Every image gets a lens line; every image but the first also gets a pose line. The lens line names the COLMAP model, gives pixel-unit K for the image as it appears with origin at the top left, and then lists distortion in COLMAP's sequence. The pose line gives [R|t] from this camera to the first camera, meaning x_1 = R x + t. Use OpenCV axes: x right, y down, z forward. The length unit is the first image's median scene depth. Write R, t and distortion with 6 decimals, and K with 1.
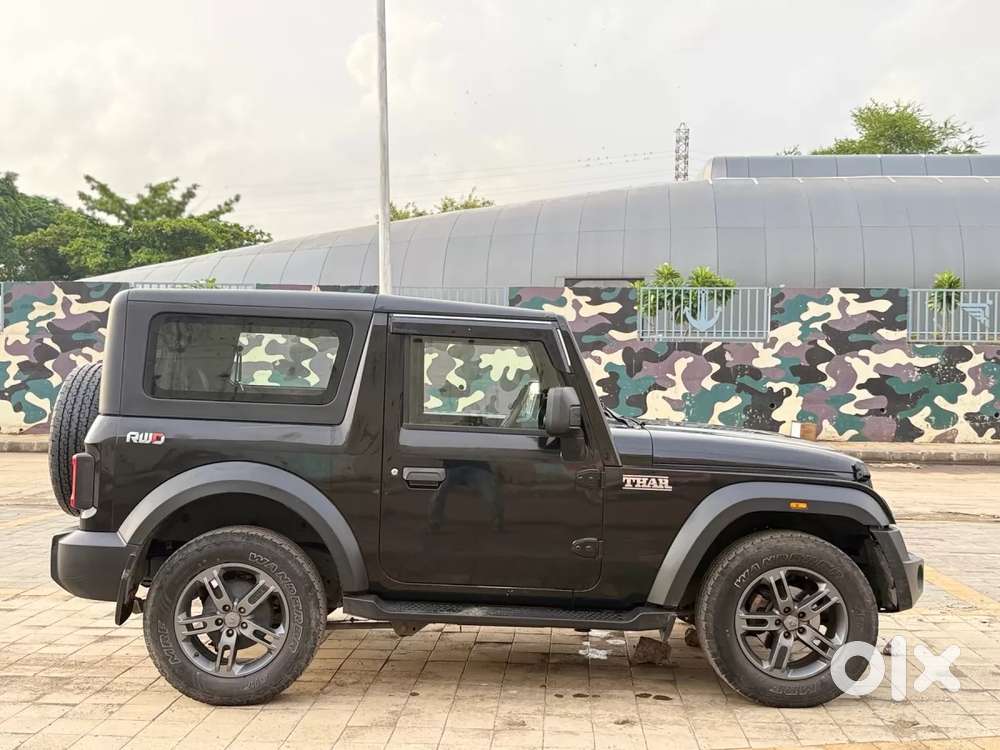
lens RADIAL K [[1101.5, 0, 496.1], [0, 1101.5, 374.0], [0, 0, 1]] dist [0.064627, 0.000000]
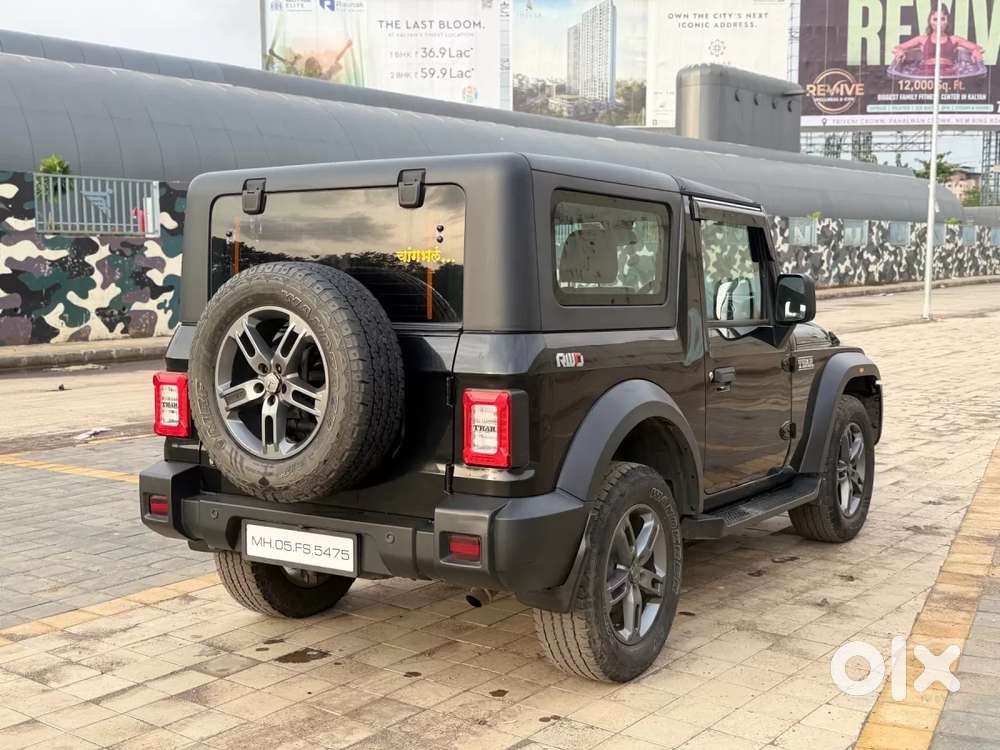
lens RADIAL K [[1190.1, 0, 493.8], [0, 1190.1, 378.3], [0, 0, 1]] dist [0.066932, 0.000000]
pose [[0.570973, -0.097169, 0.815198, -0.225557], [0.022876, 0.994468, 0.102515, -0.002774], [-0.820650, -0.039885, 0.570038, 0.135099]]
